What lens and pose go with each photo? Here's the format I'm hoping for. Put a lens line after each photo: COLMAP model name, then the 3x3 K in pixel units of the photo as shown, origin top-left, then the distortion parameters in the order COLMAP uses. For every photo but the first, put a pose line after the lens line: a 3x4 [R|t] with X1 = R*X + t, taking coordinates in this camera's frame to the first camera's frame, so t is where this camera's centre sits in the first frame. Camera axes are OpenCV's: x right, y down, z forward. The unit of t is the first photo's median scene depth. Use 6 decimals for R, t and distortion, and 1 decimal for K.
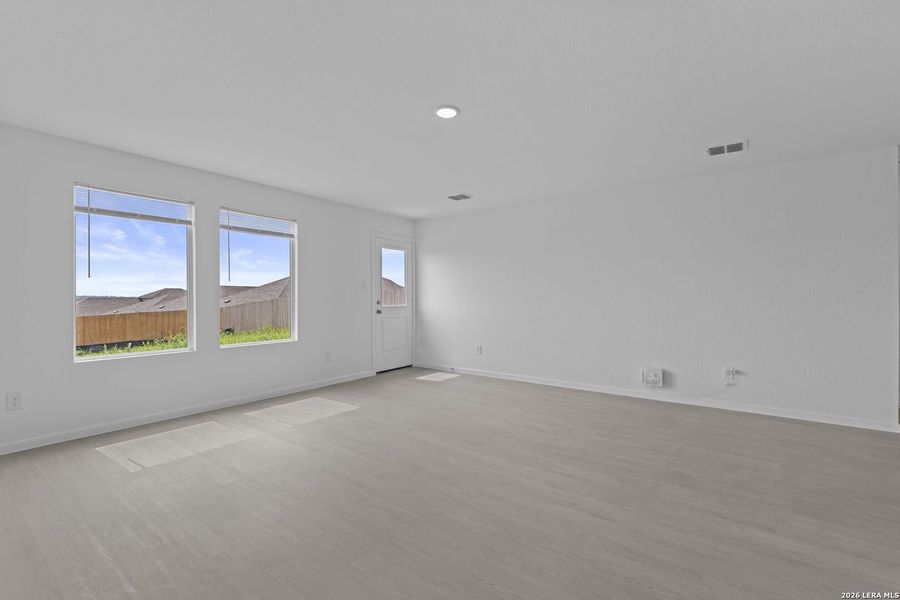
lens RADIAL K [[409.6, 0, 450.0], [0, 409.6, 300.0], [0, 0, 1]] dist [0.001953, 0.000178]
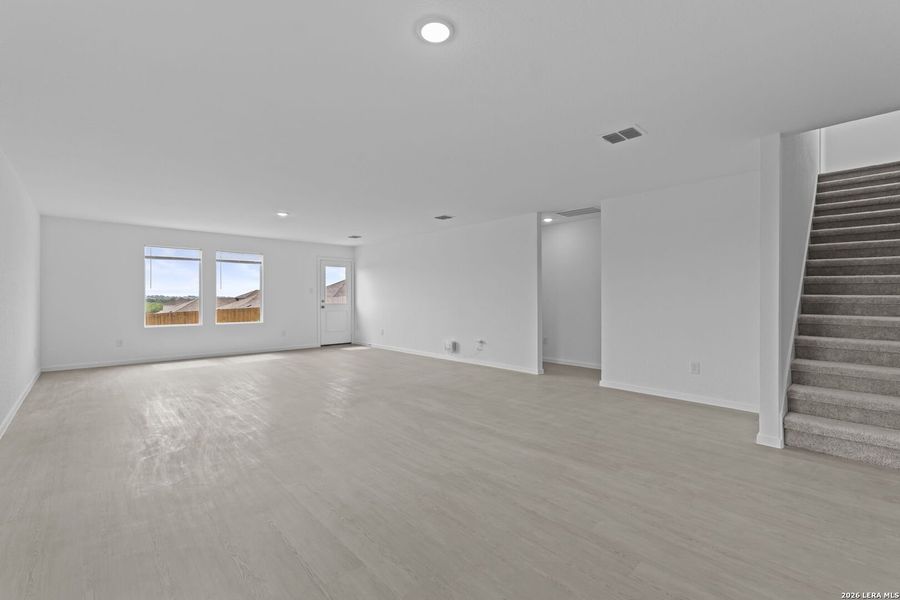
lens RADIAL K [[409.6, 0, 450.0], [0, 409.6, 300.0], [0, 0, 1]] dist [0.001953, 0.000178]
pose [[0.983055, 0.003148, -0.183286, 0.721660], [-0.003501, 0.999993, -0.001602, 0.003359], [0.183280, 0.002217, 0.983058, -0.565848]]
